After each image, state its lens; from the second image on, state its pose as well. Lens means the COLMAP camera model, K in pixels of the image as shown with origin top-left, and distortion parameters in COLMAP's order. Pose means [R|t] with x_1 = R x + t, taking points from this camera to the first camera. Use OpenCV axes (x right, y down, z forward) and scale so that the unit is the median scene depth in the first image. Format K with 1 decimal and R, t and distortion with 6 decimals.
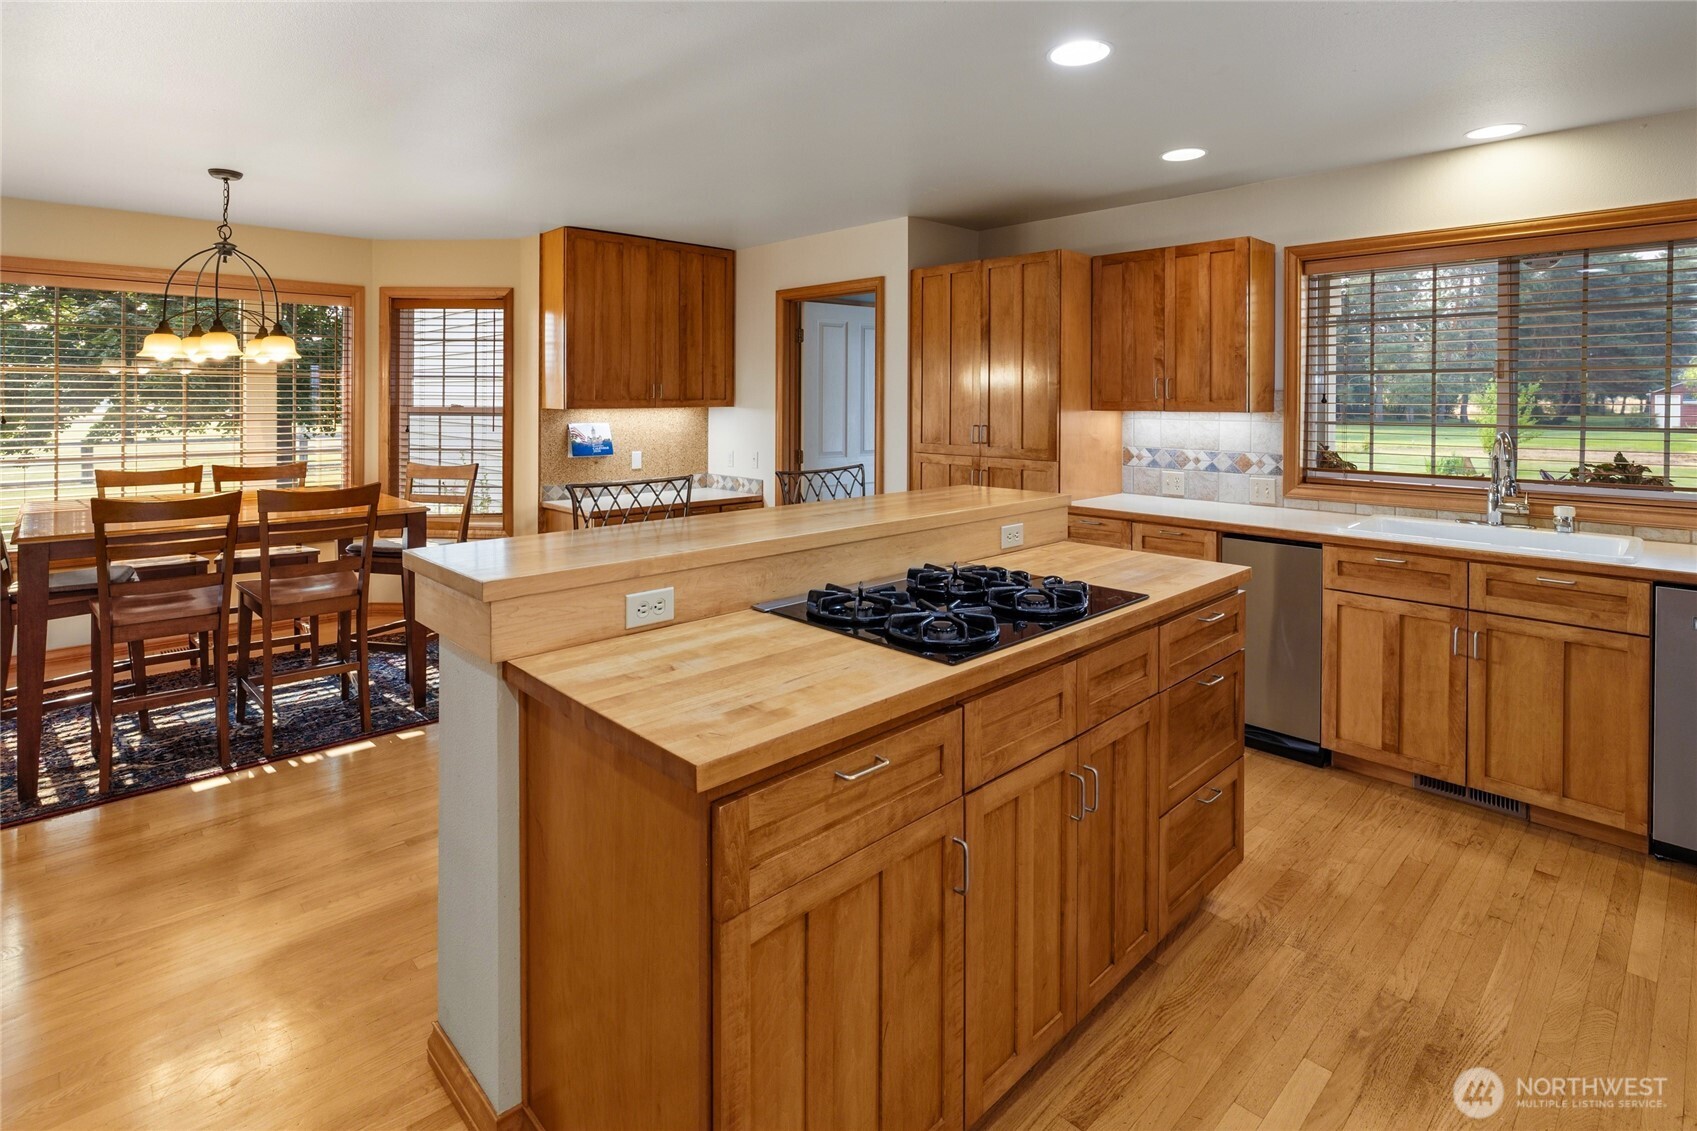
lens RADIAL K [[841.5, 0, 841.1], [0, 841.5, 396.1], [0, 0, 1]] dist [-0.014904, 0.001680]
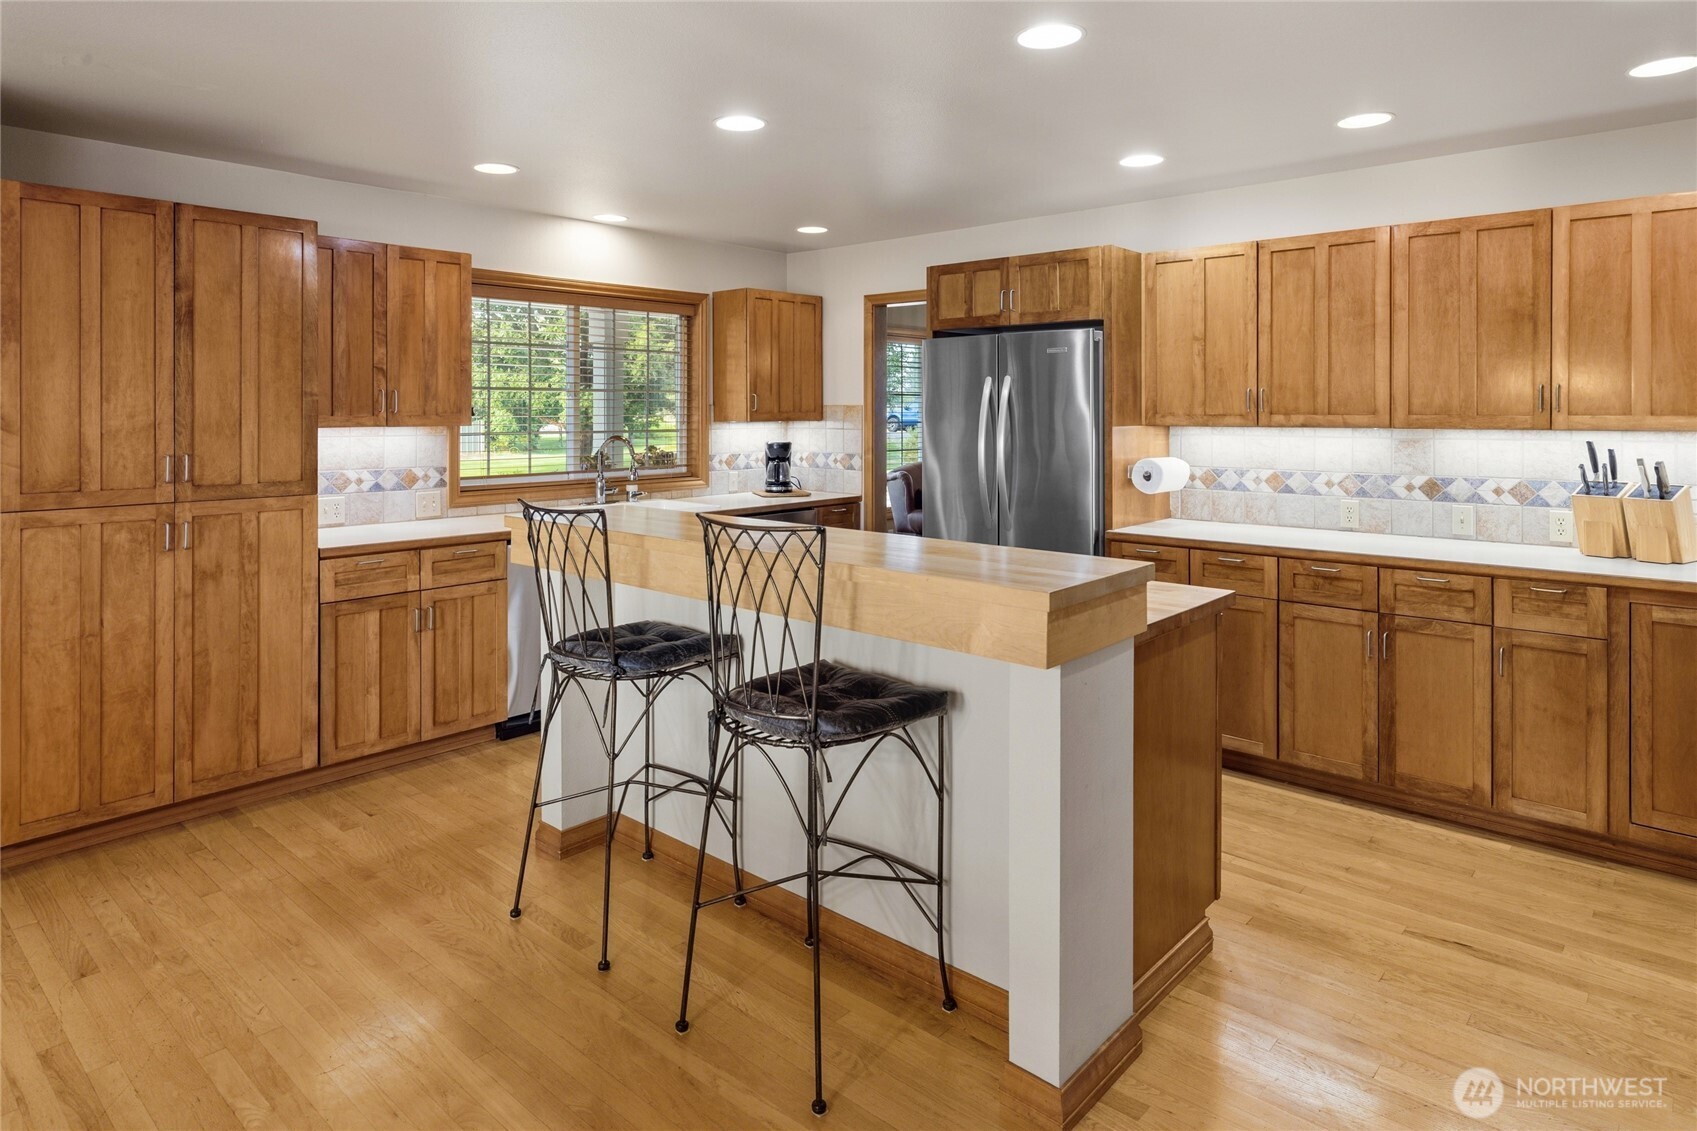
lens RADIAL K [[986.4, 0, 843.2], [0, 986.4, 411.7], [0, 0, 1]] dist [-0.007814, 0.002679]
pose [[-0.075712, -0.003331, 0.997124, -0.676034], [-0.000939, 0.999994, 0.003269, -0.001805], [-0.997129, -0.000689, -0.075715, 0.572959]]
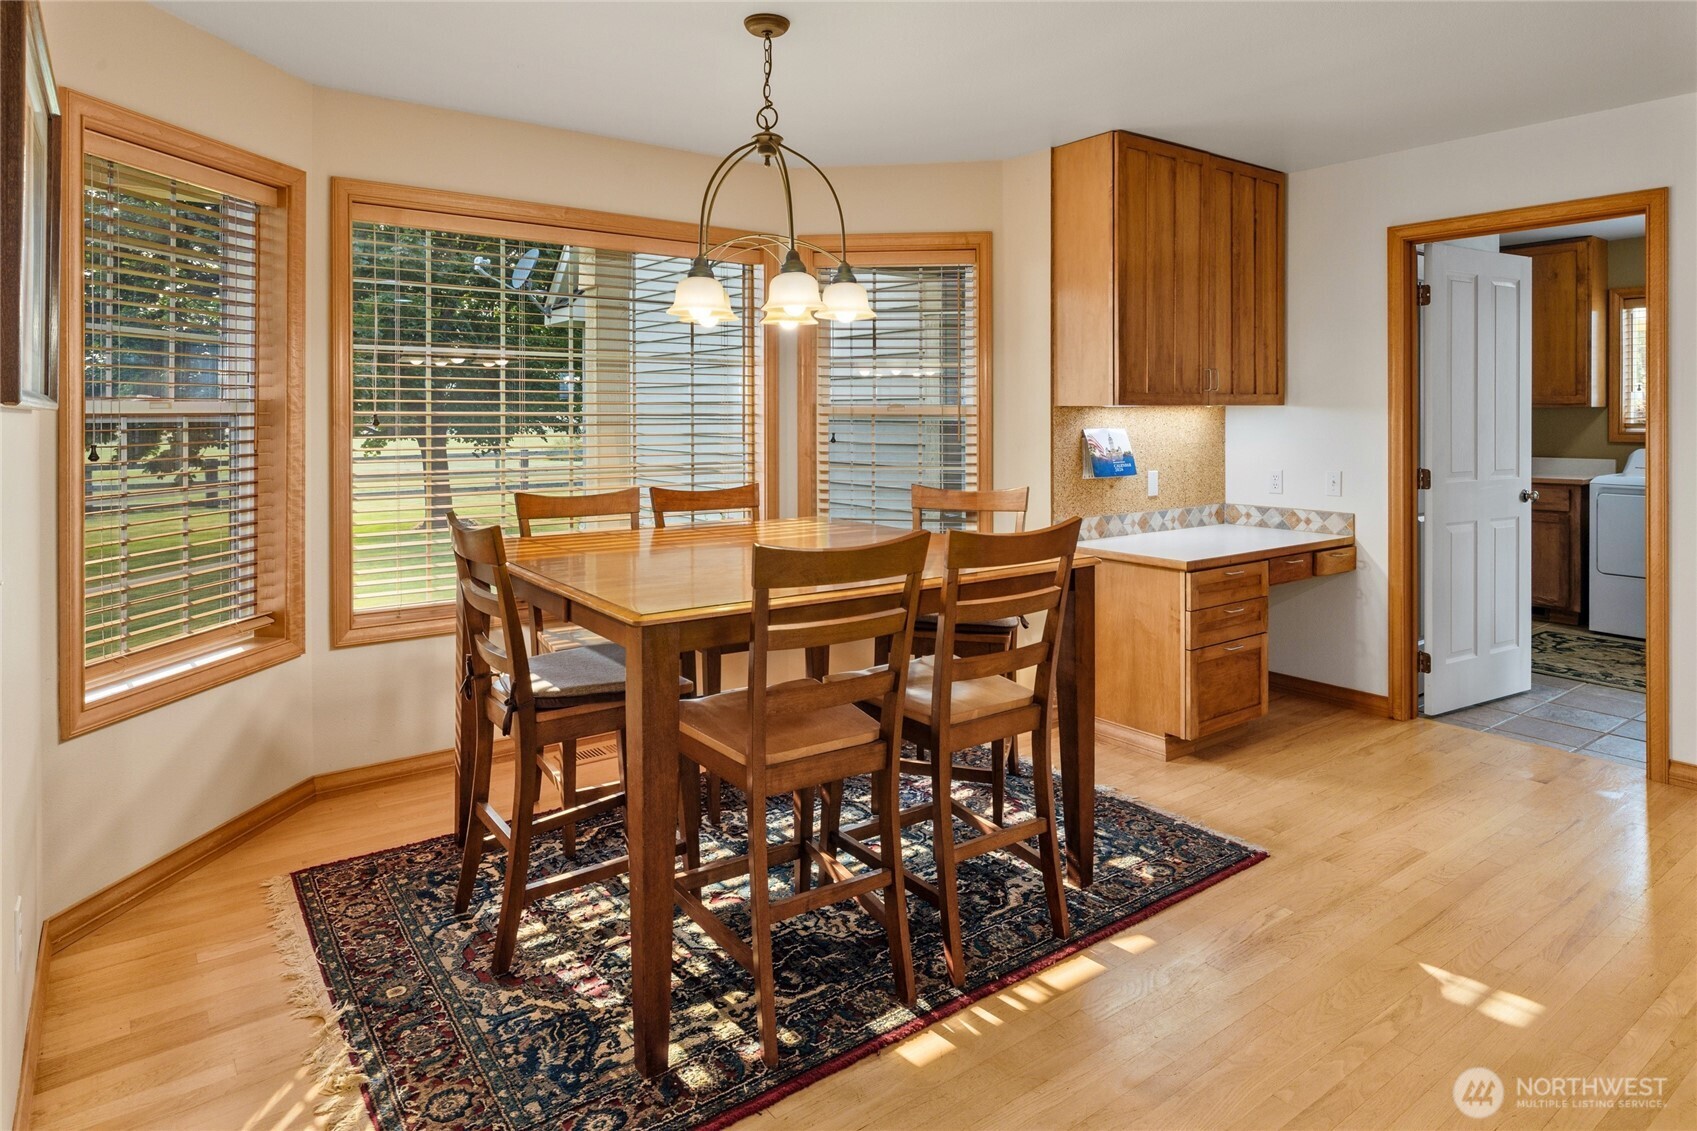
lens RADIAL K [[976.3, 0, 847.7], [0, 976.3, 419.3], [0, 0, 1]] dist [-0.008662, 0.002112]
pose [[0.991728, -0.003604, -0.128306, -0.539622], [0.004588, 0.999962, 0.007377, 0.024195], [0.128274, -0.007904, 0.991707, 0.255332]]
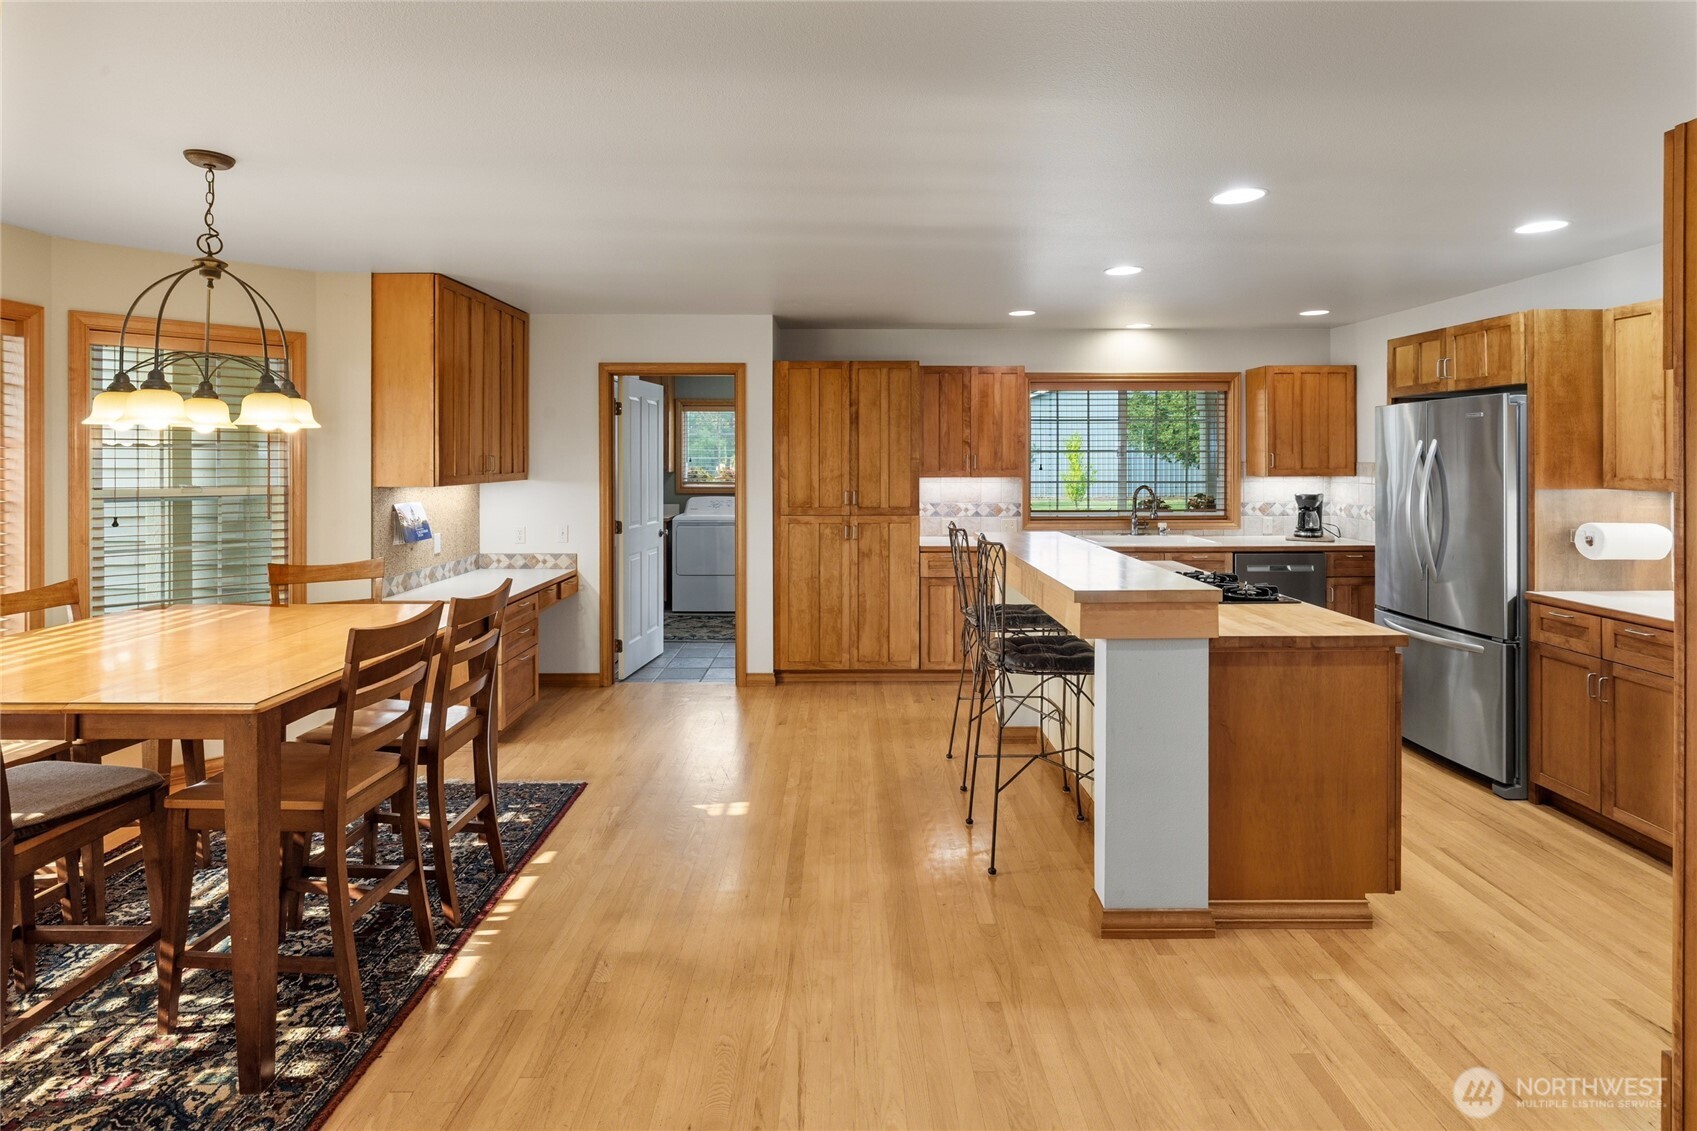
lens RADIAL K [[841.5, 0, 846.4], [0, 841.5, 458.6], [0, 0, 1]] dist [-0.014904, 0.001680]
pose [[0.688301, -0.003404, 0.725417, -0.808990], [0.001314, 0.999993, 0.003446, -0.019325], [-0.725424, -0.001419, 0.688301, 0.135855]]
